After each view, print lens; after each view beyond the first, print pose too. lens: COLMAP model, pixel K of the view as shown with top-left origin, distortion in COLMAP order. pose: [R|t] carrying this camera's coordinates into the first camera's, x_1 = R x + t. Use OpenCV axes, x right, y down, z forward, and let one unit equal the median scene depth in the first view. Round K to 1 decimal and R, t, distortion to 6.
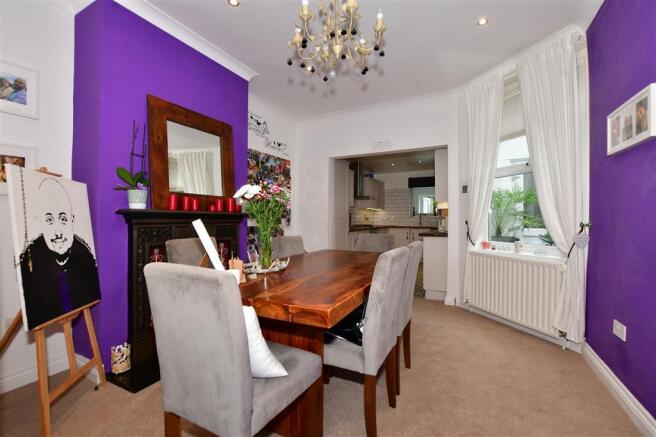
lens RADIAL K [[288.5, 0, 327.1], [0, 288.5, 217.4], [0, 0, 1]] dist [-0.023275, 0.000087]
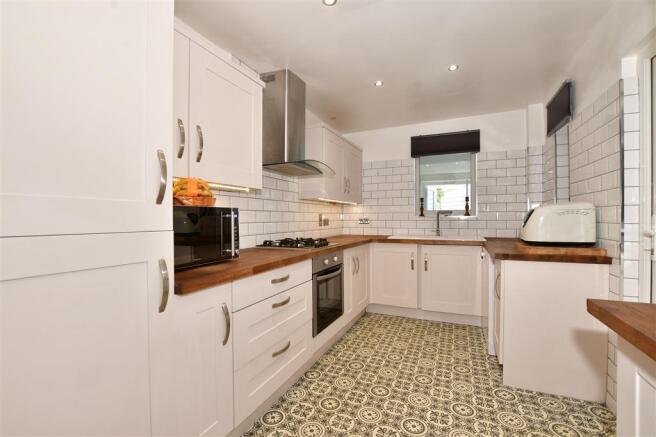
lens RADIAL K [[288.5, 0, 329.0], [0, 288.5, 219.2], [0, 0, 1]] dist [-0.023275, 0.000087]
pose [[0.998703, 0.001361, 0.050889, 0.121003], [-0.001449, 0.999998, 0.001676, -0.000621], [-0.050887, -0.001748, 0.998703, 0.529359]]
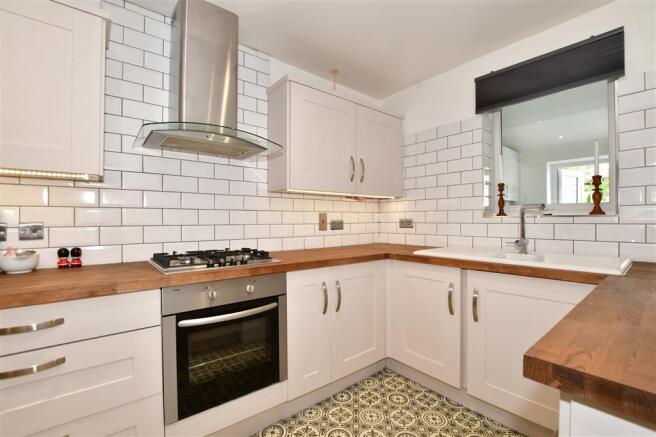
lens RADIAL K [[288.5, 0, 328.4], [0, 288.5, 220.2], [0, 0, 1]] dist [-0.023275, 0.000087]
pose [[0.915398, 0.003051, -0.402537, 0.263197], [-0.002701, 0.999995, 0.001438, -0.000776], [0.402540, -0.000230, 0.915402, 0.693166]]
